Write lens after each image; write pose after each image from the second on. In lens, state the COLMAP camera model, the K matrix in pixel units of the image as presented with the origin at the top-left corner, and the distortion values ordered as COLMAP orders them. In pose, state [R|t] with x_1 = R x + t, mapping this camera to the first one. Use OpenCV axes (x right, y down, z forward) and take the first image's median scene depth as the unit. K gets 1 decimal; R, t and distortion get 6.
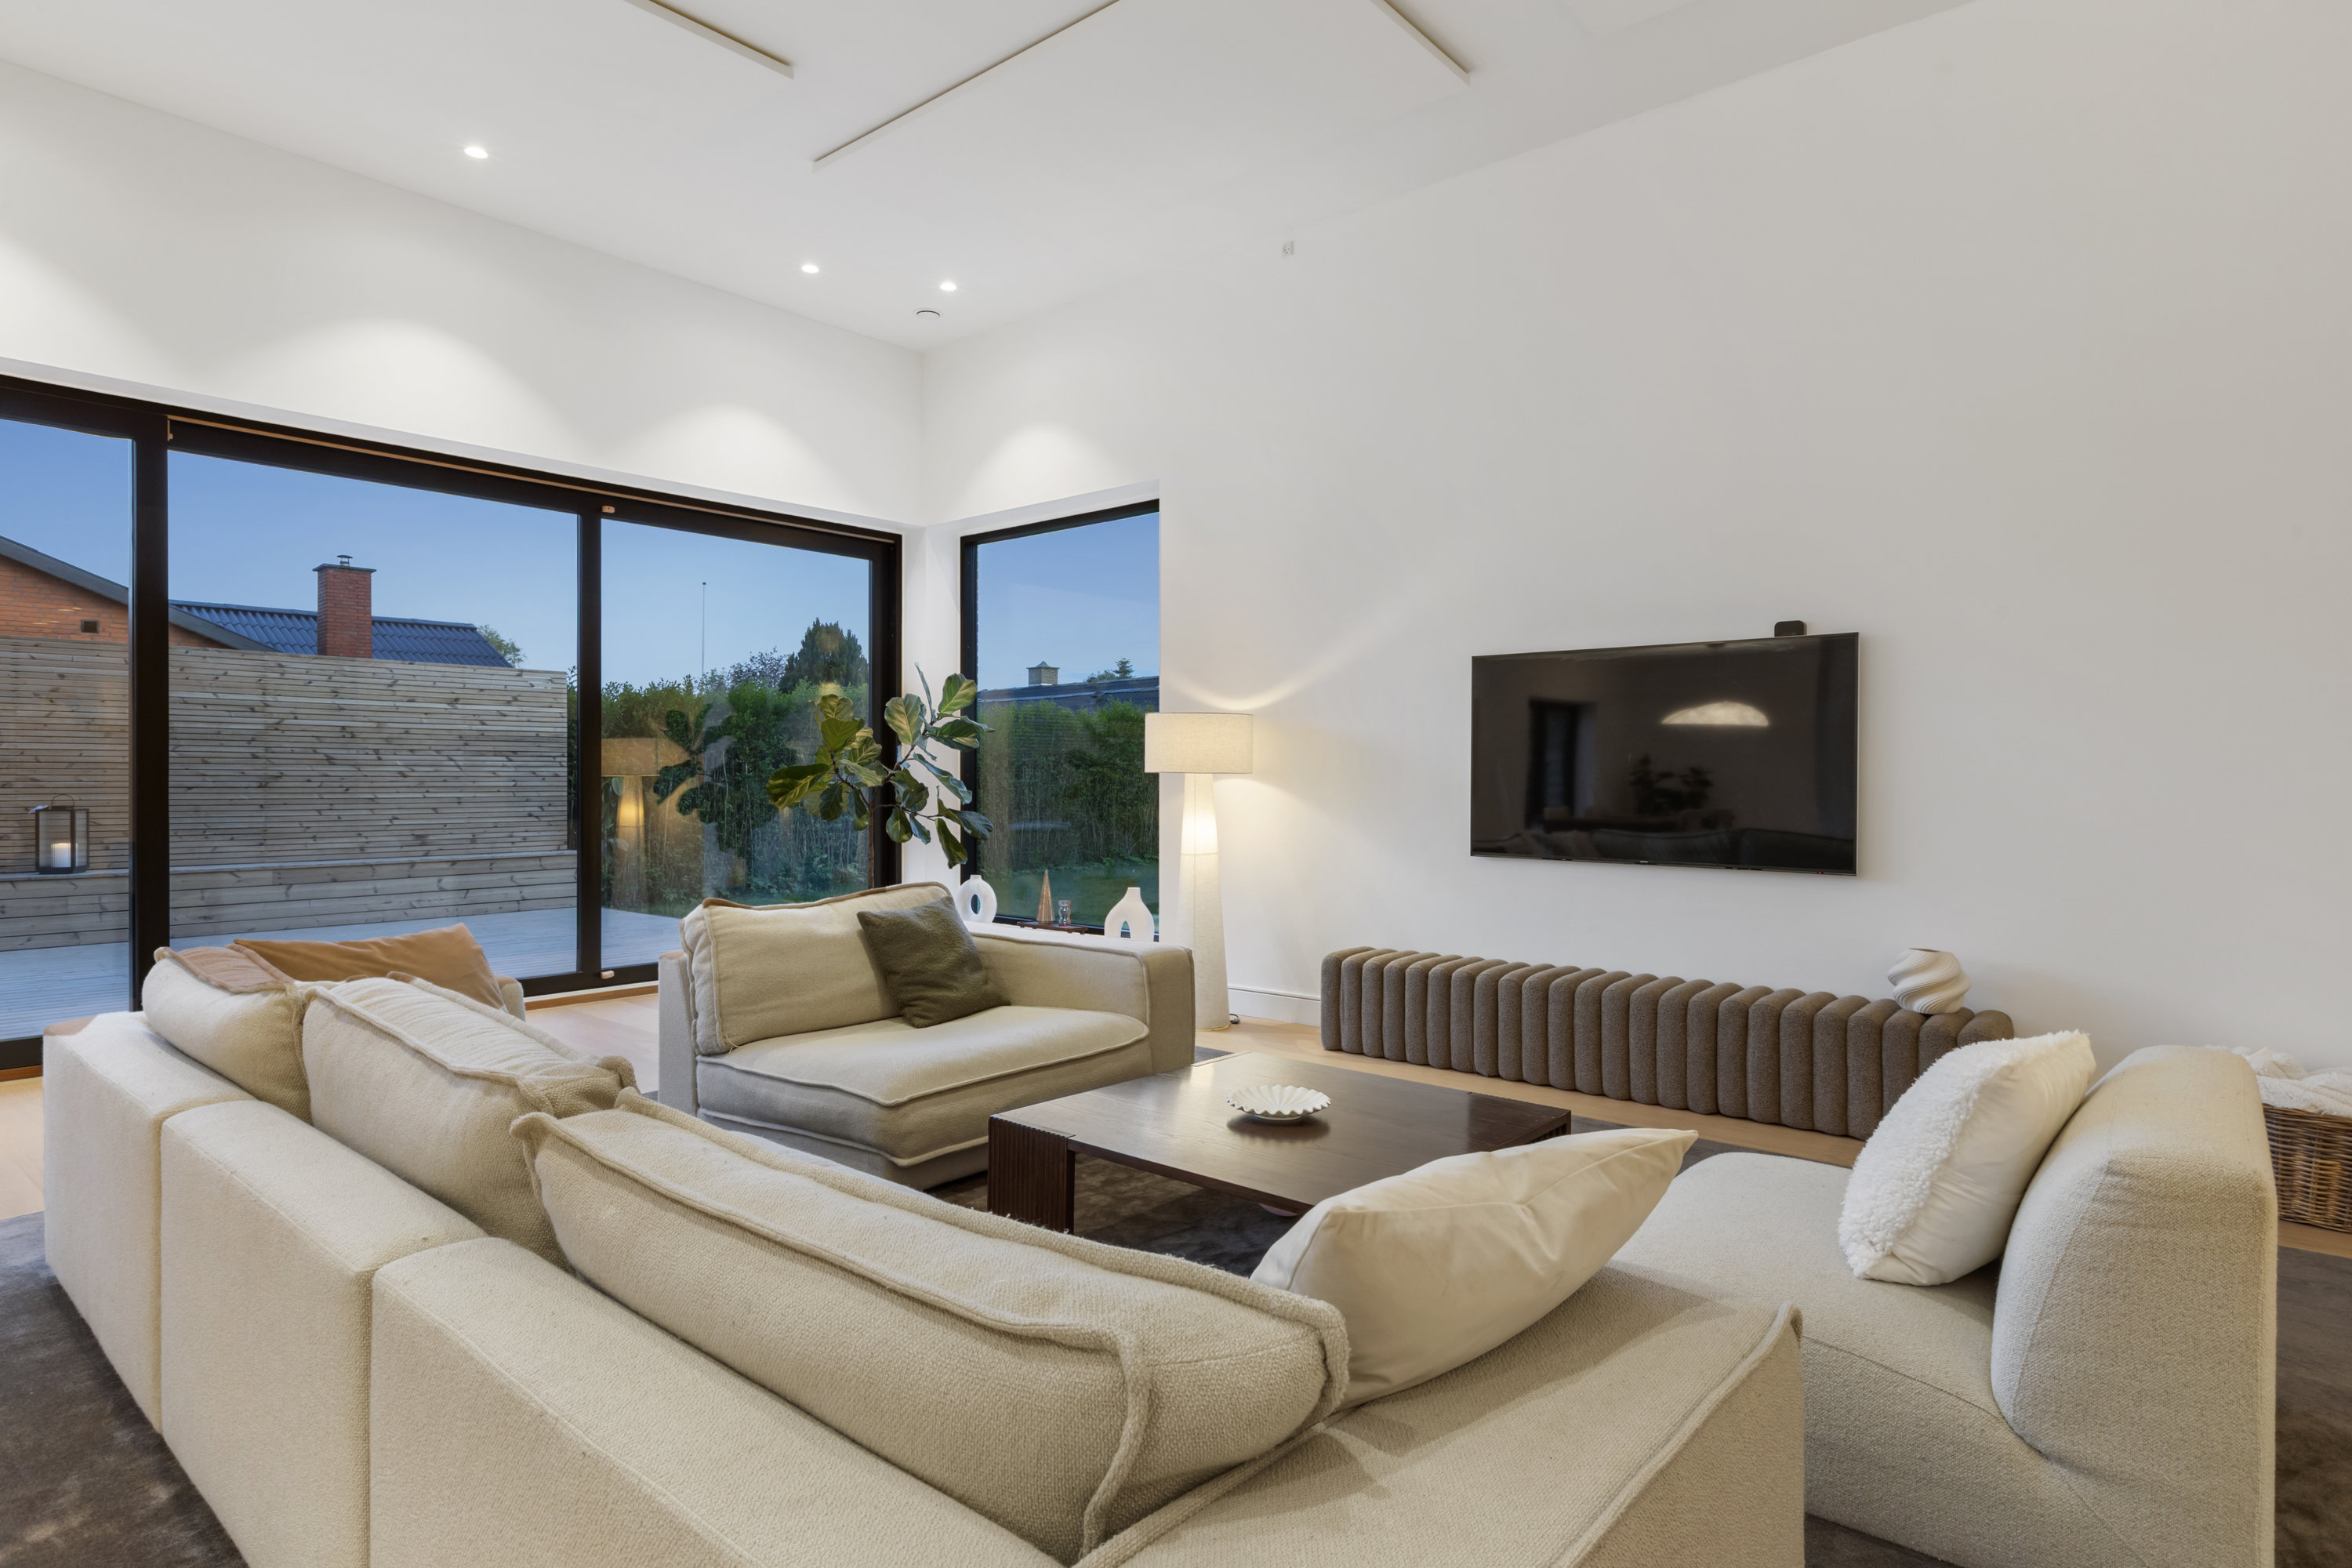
lens RADIAL K [[1281.2, 0, 1181.9], [0, 1281.2, 781.0], [0, 0, 1]] dist [0.001031, -0.001497]
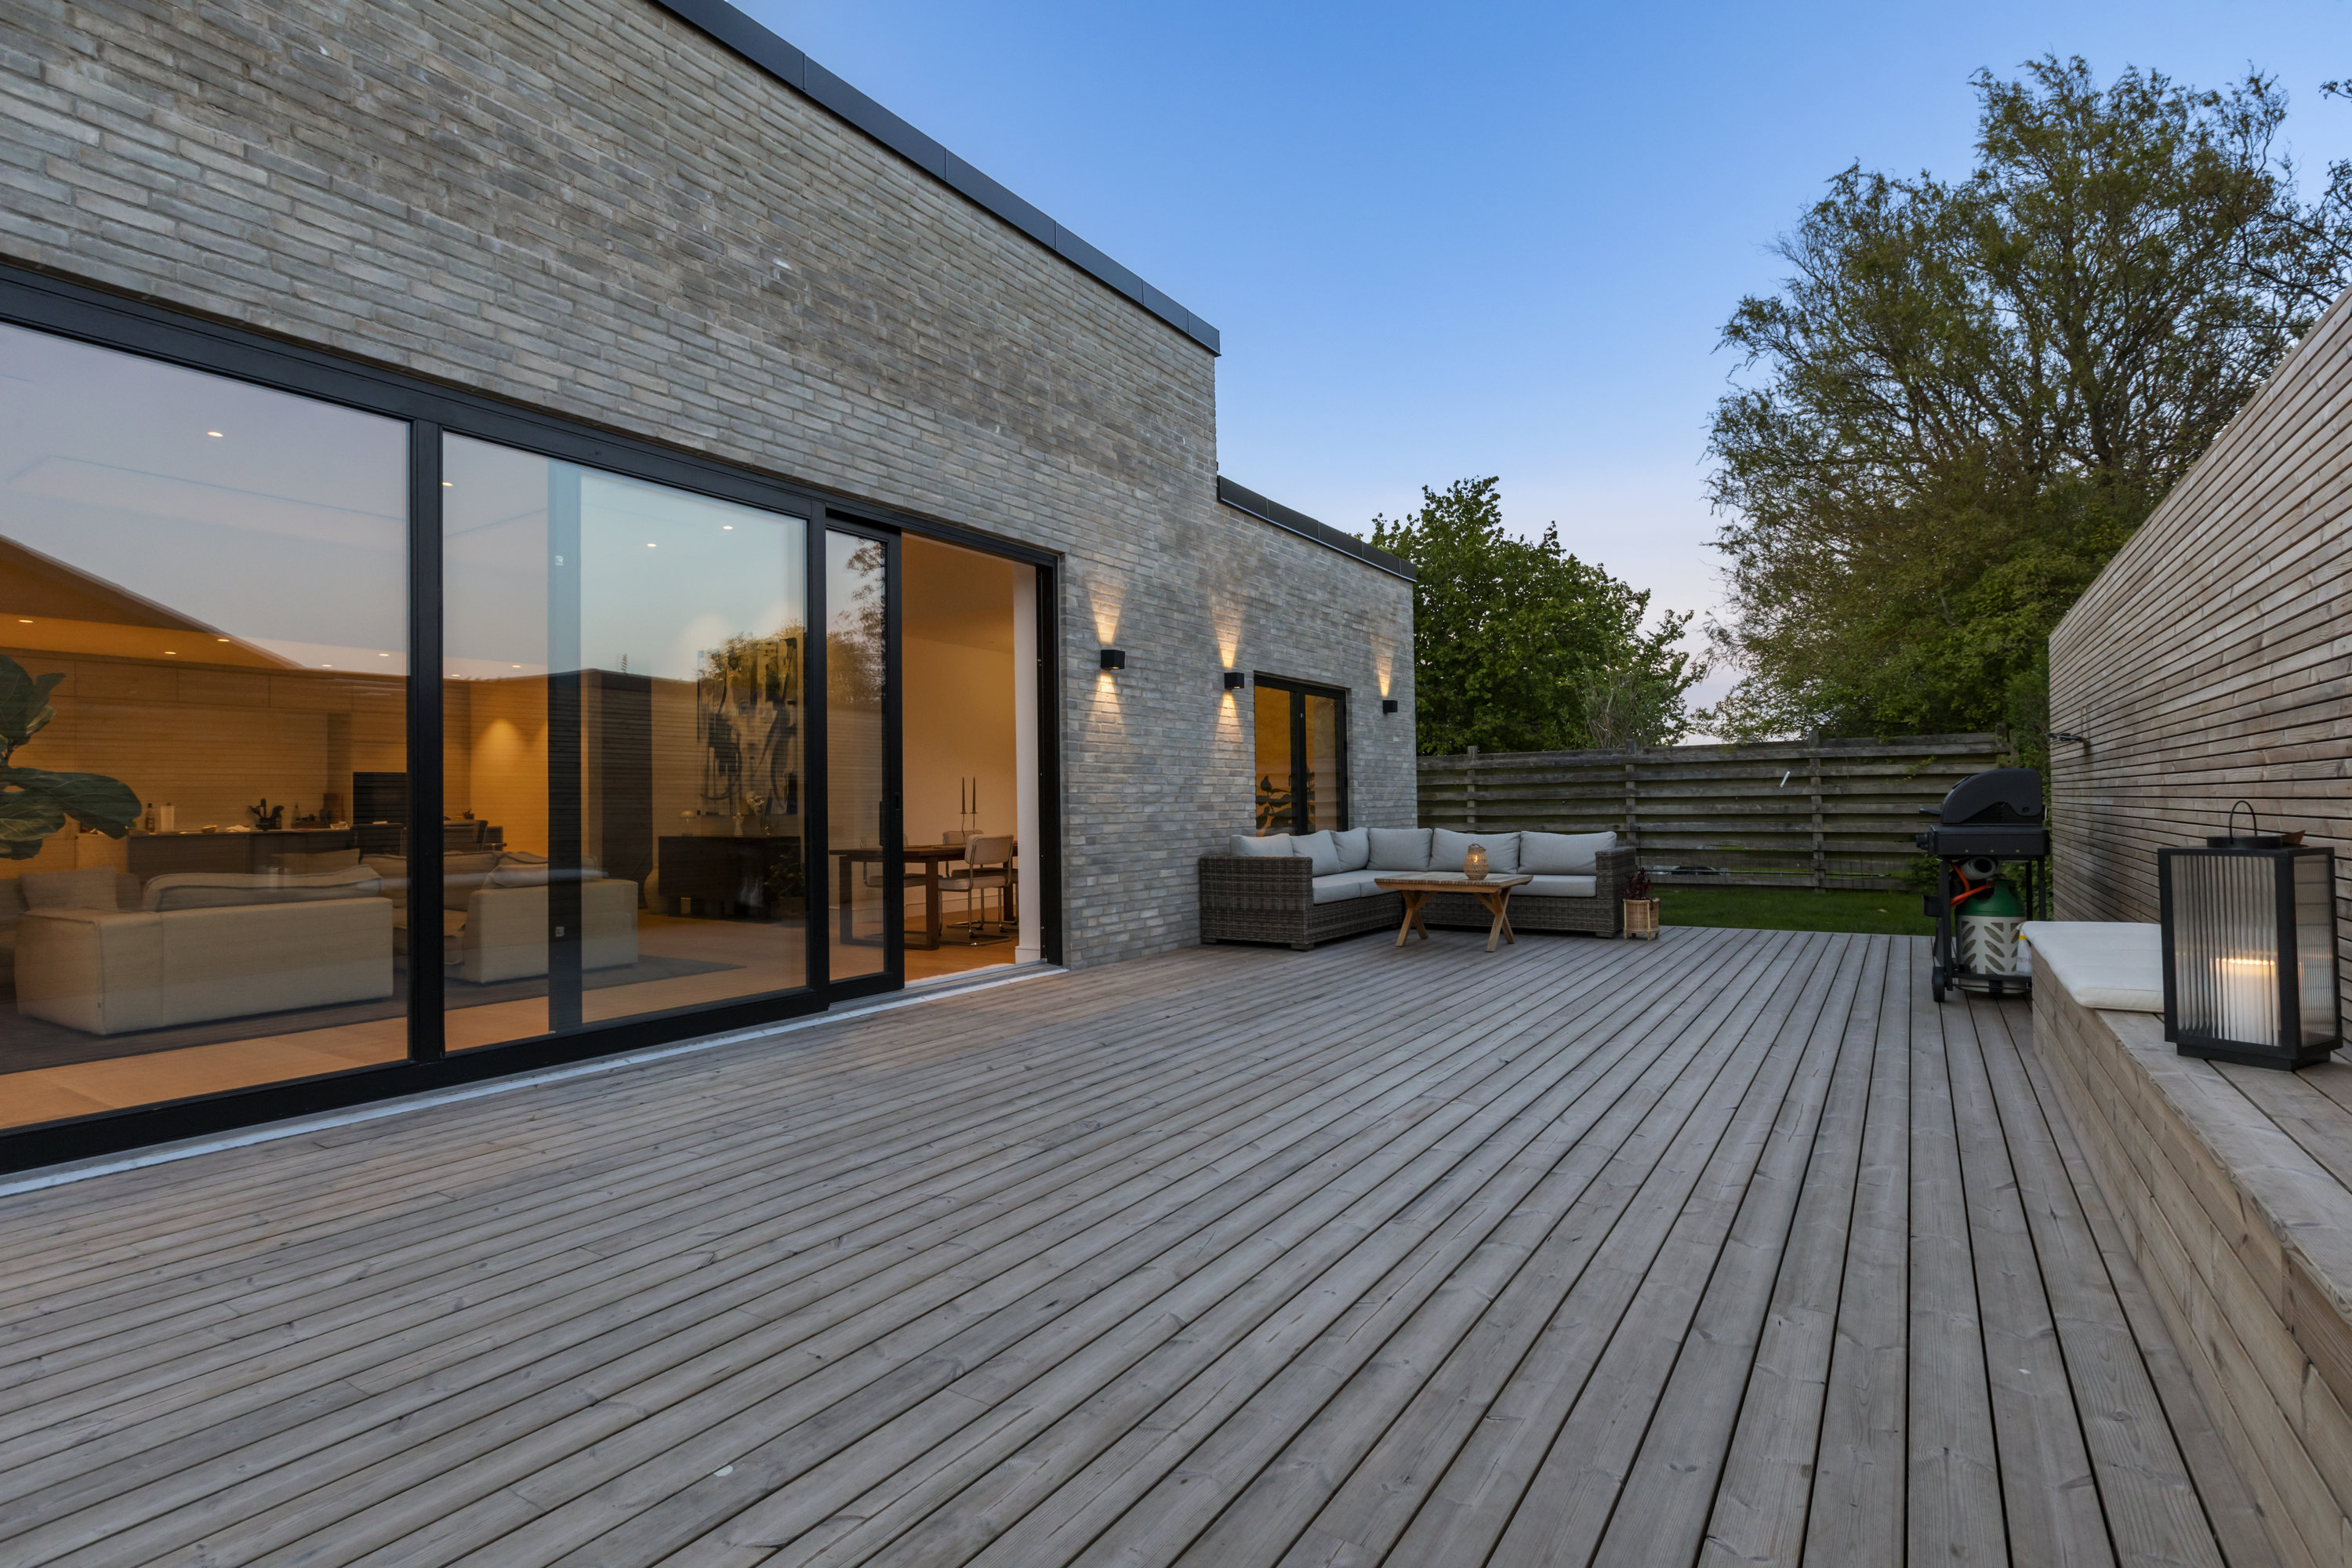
lens RADIAL K [[1145.0, 0, 1163.2], [0, 1145.0, 761.7], [0, 0, 1]] dist [-0.008050, 0.000303]
pose [[-0.991714, 0.007925, -0.128218, -0.703009], [0.012803, 0.999224, -0.037261, 0.011893], [0.127823, -0.038594, -0.991046, 1.513287]]
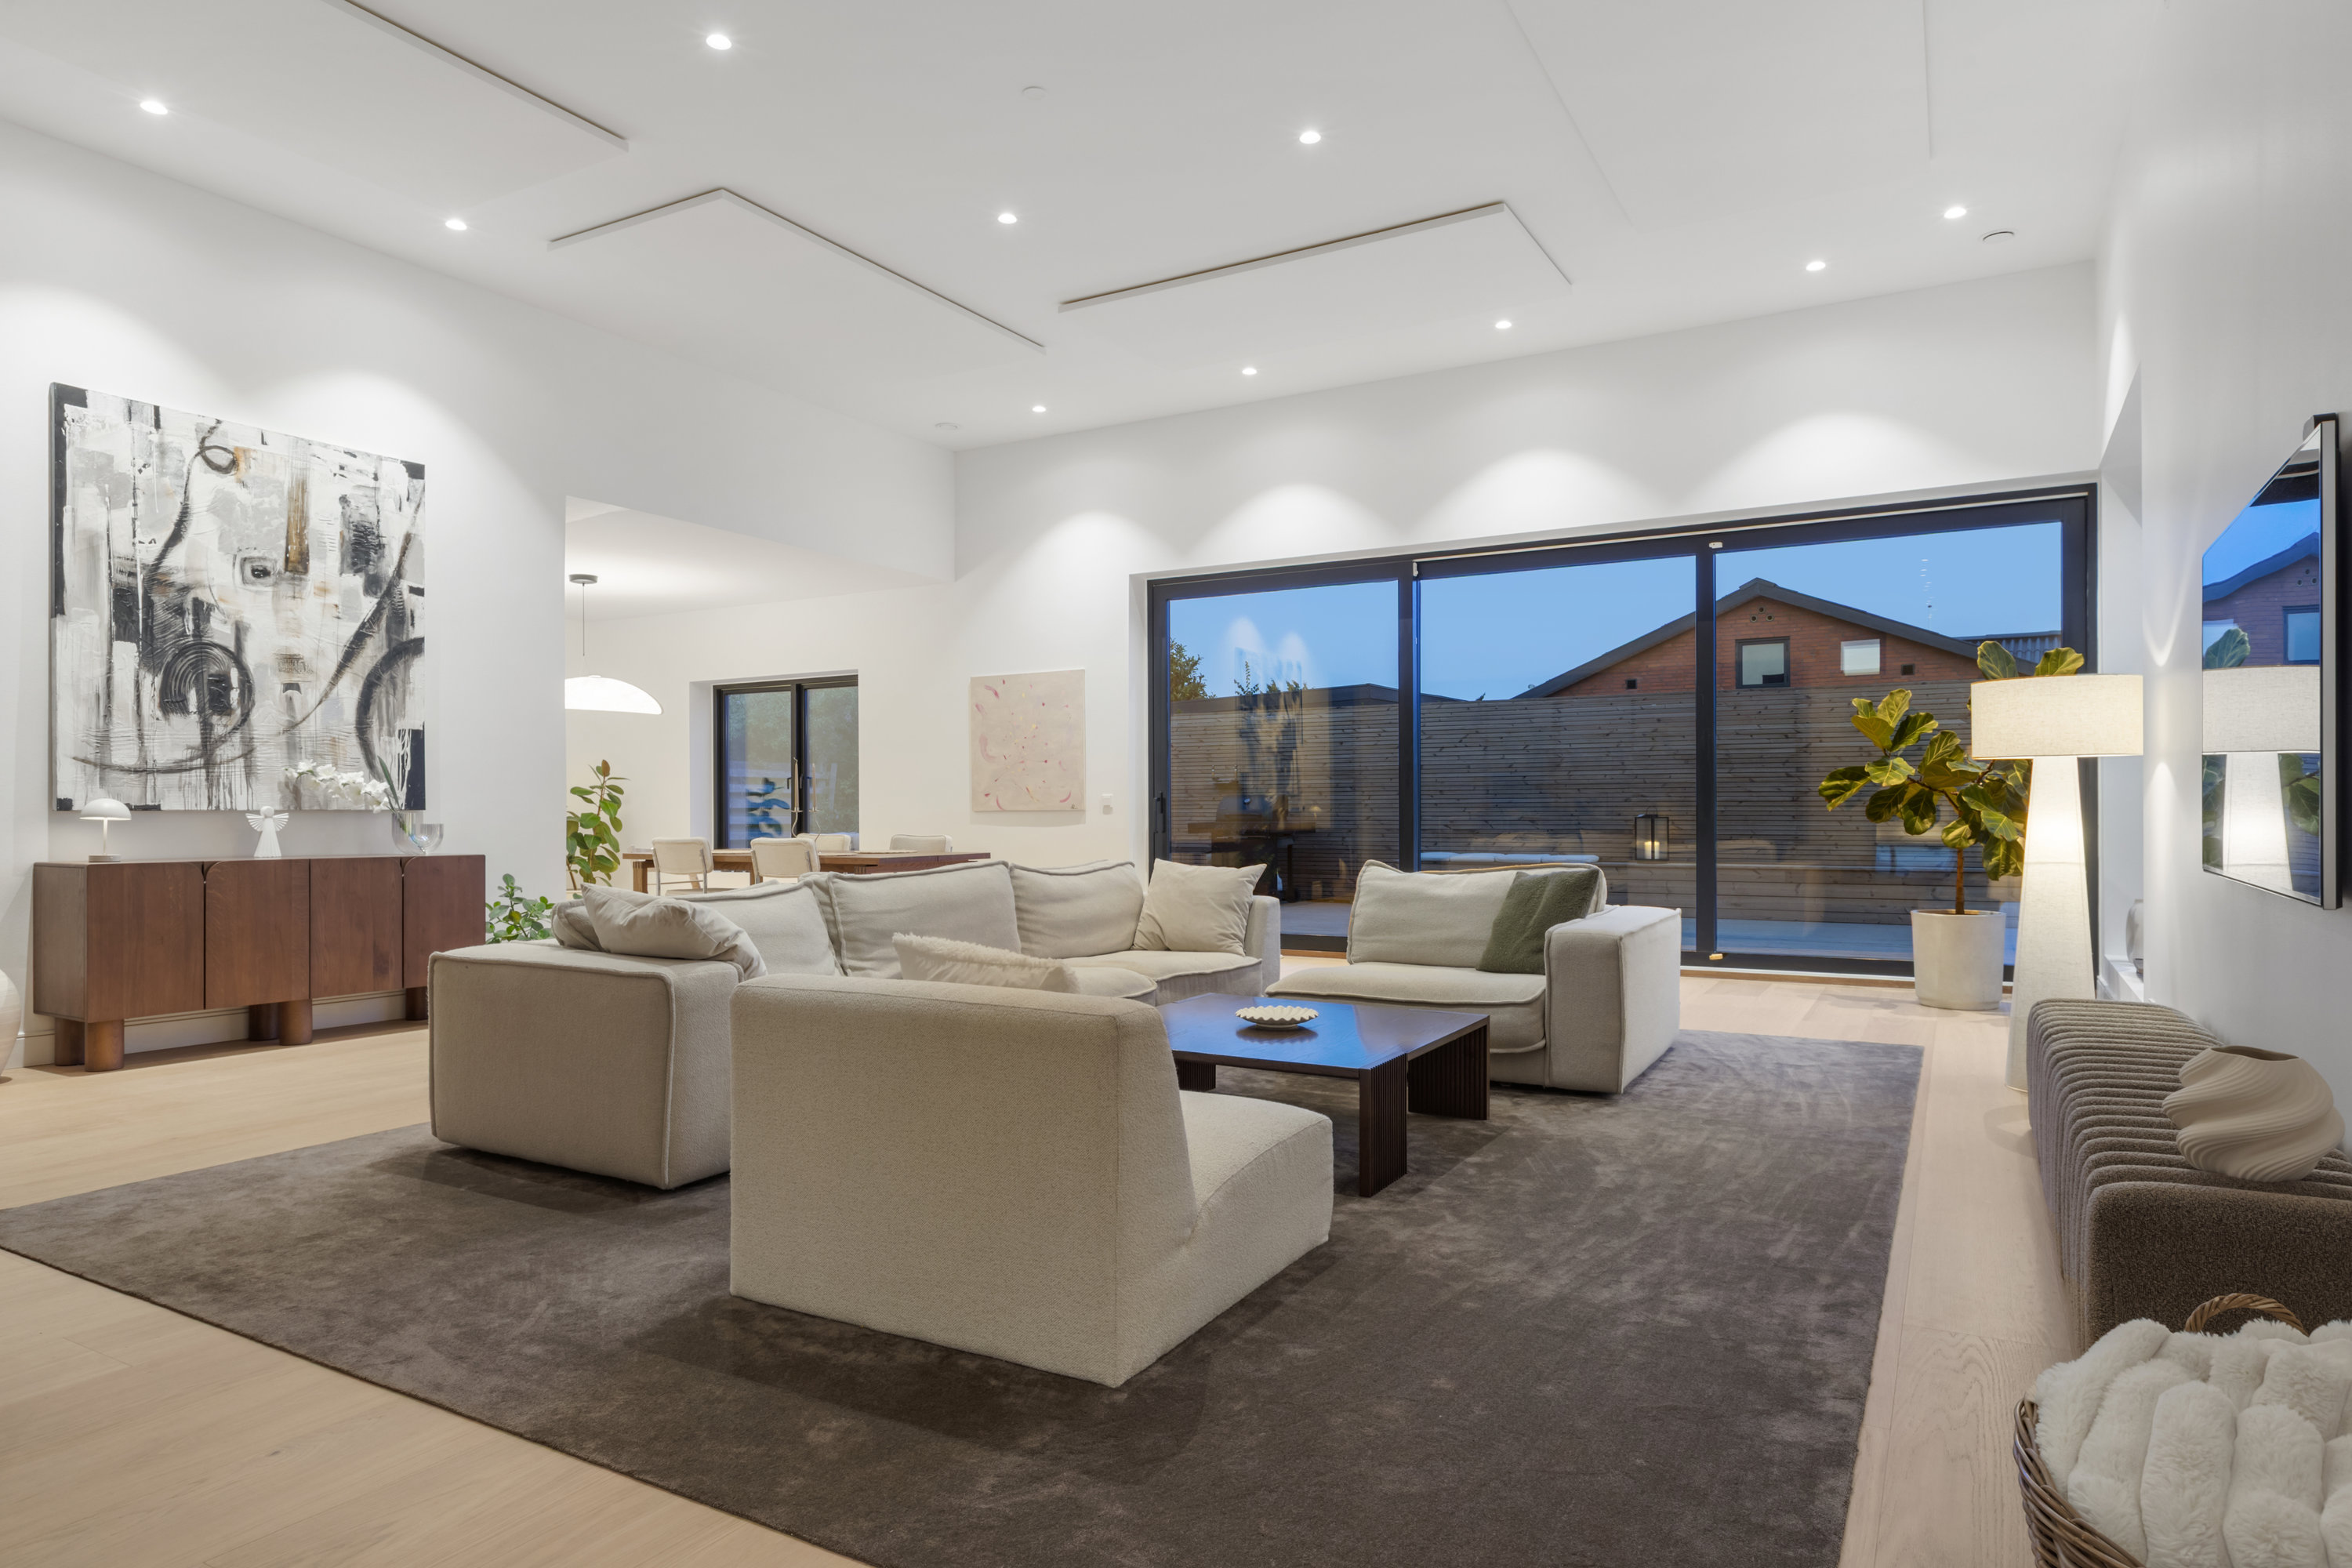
lens RADIAL K [[1347.0, 0, 1145.6], [0, 1347.0, 817.0], [0, 0, 1]] dist [-0.000932, -0.002487]
pose [[0.170694, 0.002830, -0.985320, 0.575244], [0.001110, 0.999995, 0.003065, 0.021110], [0.985323, -0.001616, 0.170690, 0.272562]]
